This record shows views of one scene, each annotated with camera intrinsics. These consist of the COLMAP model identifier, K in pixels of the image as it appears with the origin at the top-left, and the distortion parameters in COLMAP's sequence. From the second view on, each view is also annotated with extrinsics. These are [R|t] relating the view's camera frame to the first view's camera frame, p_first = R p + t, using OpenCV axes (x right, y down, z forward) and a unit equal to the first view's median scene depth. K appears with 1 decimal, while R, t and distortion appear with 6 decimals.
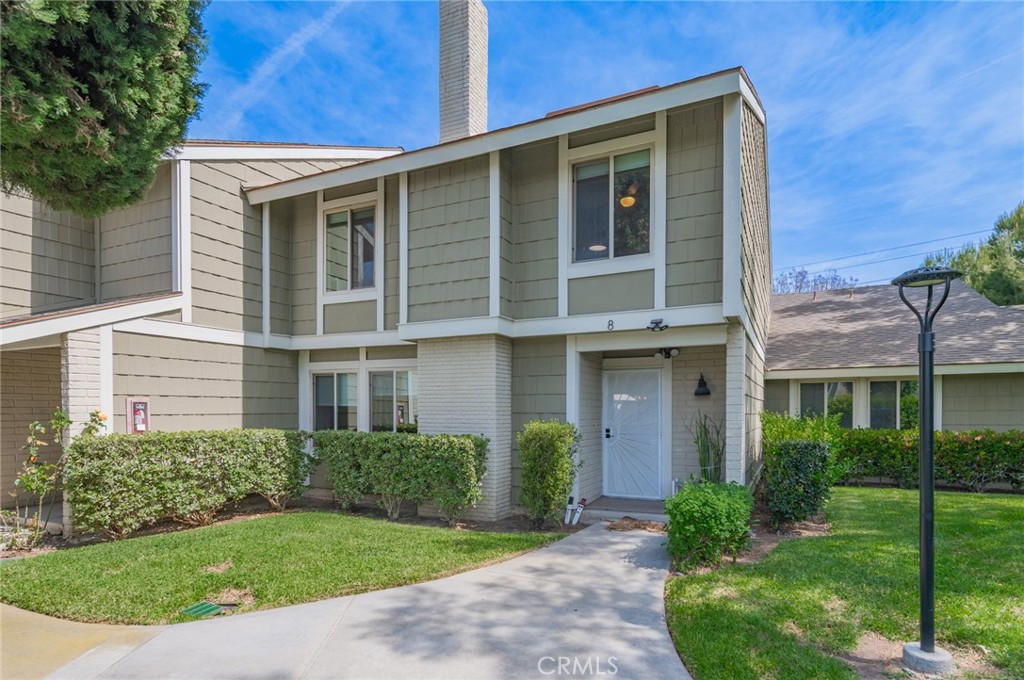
lens RADIAL K [[549.7, 0, 540.0], [0, 549.7, 414.2], [0, 0, 1]] dist [0.005470, 0.000866]
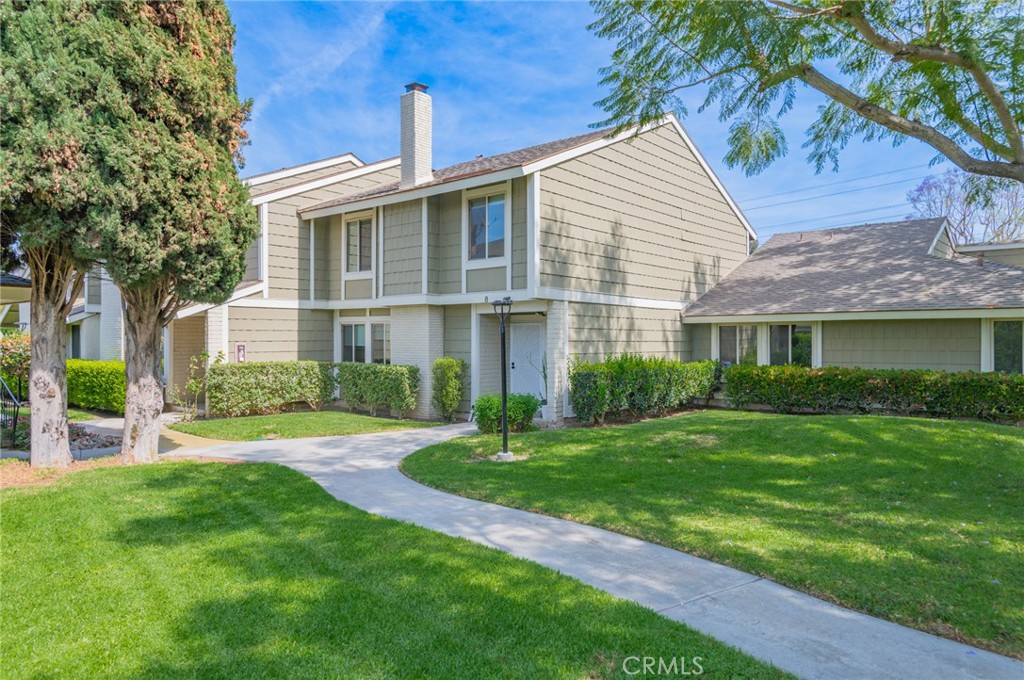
lens RADIAL K [[679.7, 0, 513.4], [0, 679.7, 340.5], [0, 0, 1]] dist [0.002847, -0.000741]
pose [[0.963074, 0.000627, -0.269237, 0.646320], [-0.002075, 0.999985, -0.005094, -0.025116], [0.269229, 0.005464, 0.963061, -0.797122]]
